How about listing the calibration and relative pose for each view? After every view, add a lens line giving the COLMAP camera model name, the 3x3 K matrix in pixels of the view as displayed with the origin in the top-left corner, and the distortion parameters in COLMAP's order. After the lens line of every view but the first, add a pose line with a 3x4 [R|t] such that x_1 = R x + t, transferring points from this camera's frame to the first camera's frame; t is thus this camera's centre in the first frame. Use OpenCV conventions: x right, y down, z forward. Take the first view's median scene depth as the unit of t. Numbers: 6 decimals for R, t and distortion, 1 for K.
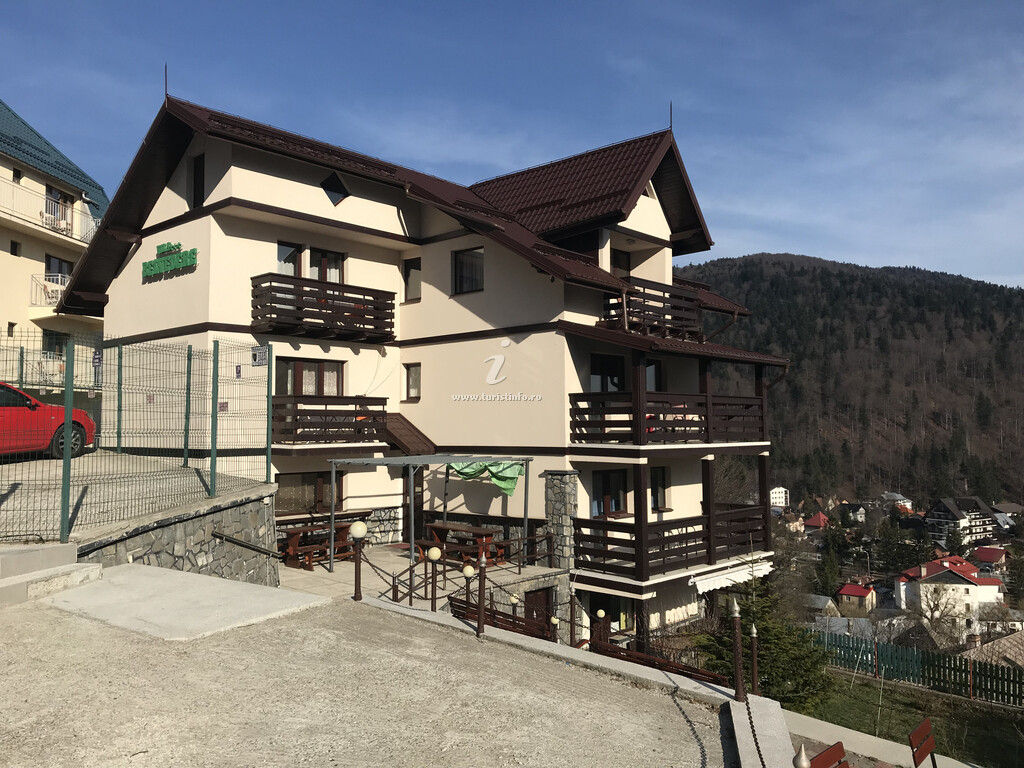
lens RADIAL K [[821.3, 0, 512.0], [0, 821.3, 384.0], [0, 0, 1]] dist [0.074443, 0.000380]
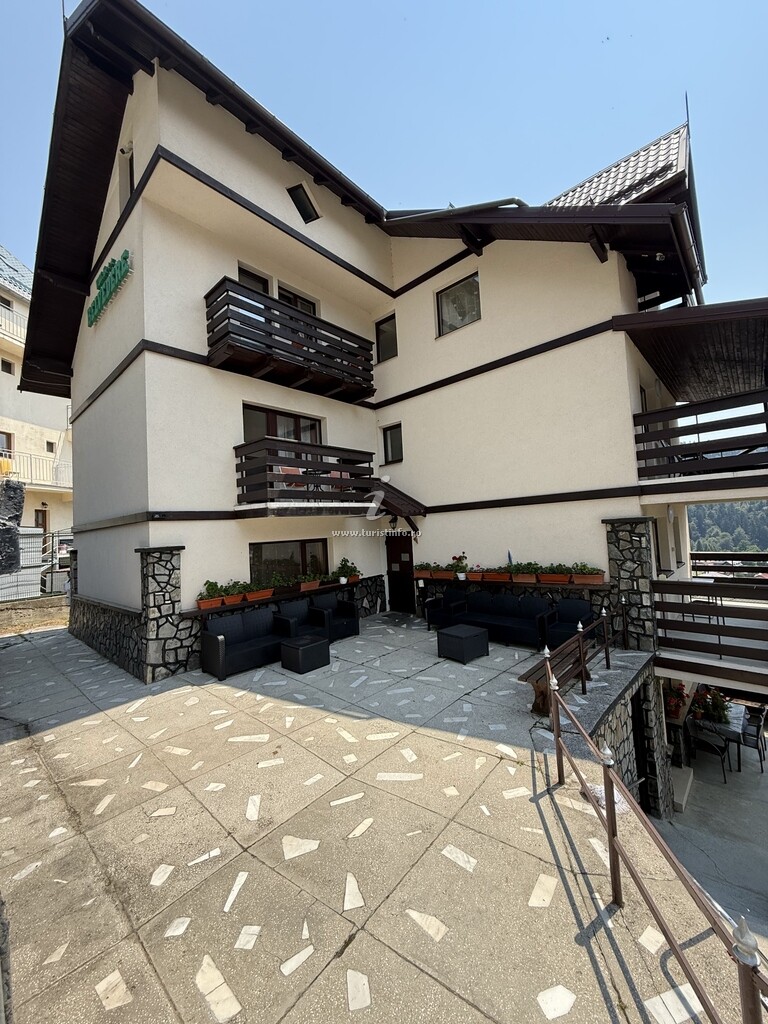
lens RADIAL K [[413.9, 0, 384.0], [0, 413.9, 512.0], [0, 0, 1]] dist [0.001432, 0.000083]
pose [[0.998739, -0.050083, -0.003422, -0.153874], [0.050113, 0.998703, 0.009021, 0.082684], [0.002966, -0.009181, 0.999953, 0.605298]]
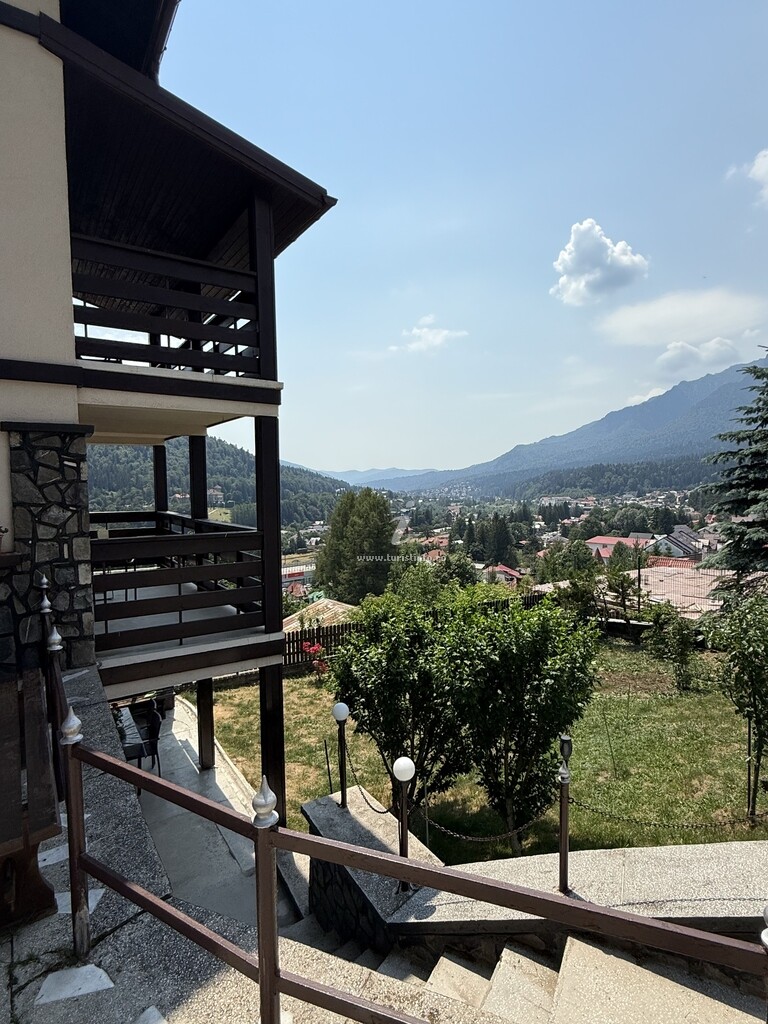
lens RADIAL K [[535.4, 0, 384.0], [0, 535.4, 512.0], [0, 0, 1]] dist [0.002050, 0.000520]
pose [[0.219243, -0.063207, 0.973621, -0.149976], [-0.051479, 0.995760, 0.076237, 0.116056], [-0.974311, -0.066835, 0.215059, 0.769848]]
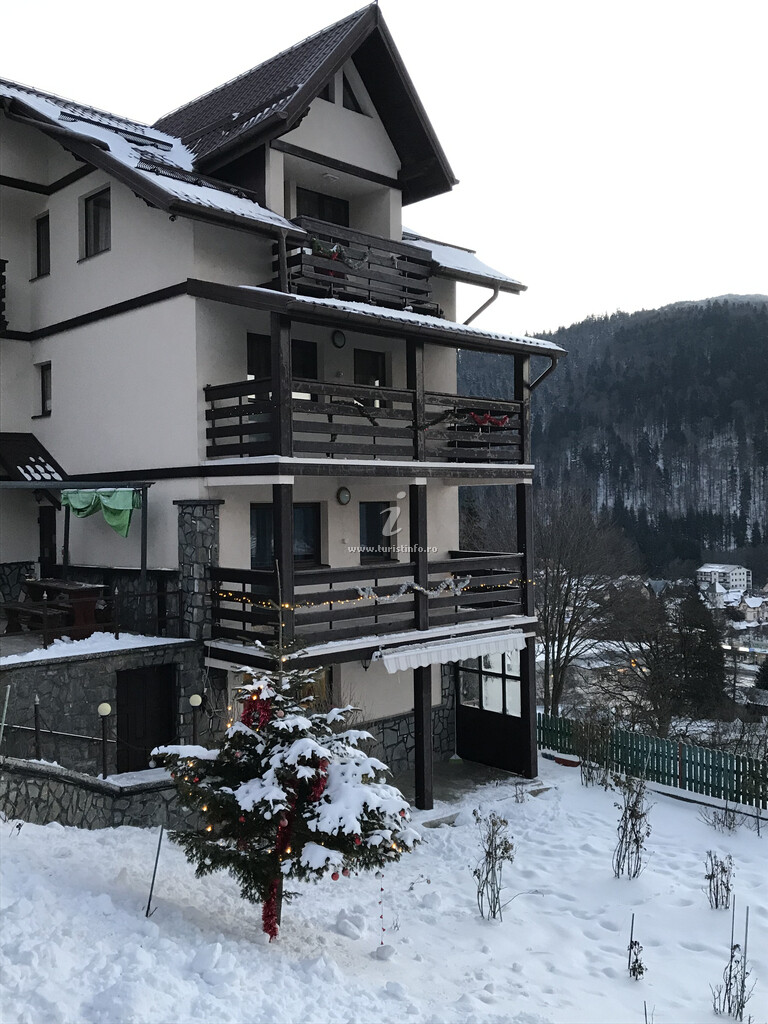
lens RADIAL K [[938.6, 0, 384.0], [0, 938.6, 512.0], [0, 0, 1]] dist [0.071501, 0.002125]
pose [[0.998426, -0.009644, -0.055241, 0.255596], [0.012998, 0.998072, 0.060683, 0.066979], [0.054549, -0.061306, 0.996627, 0.209110]]
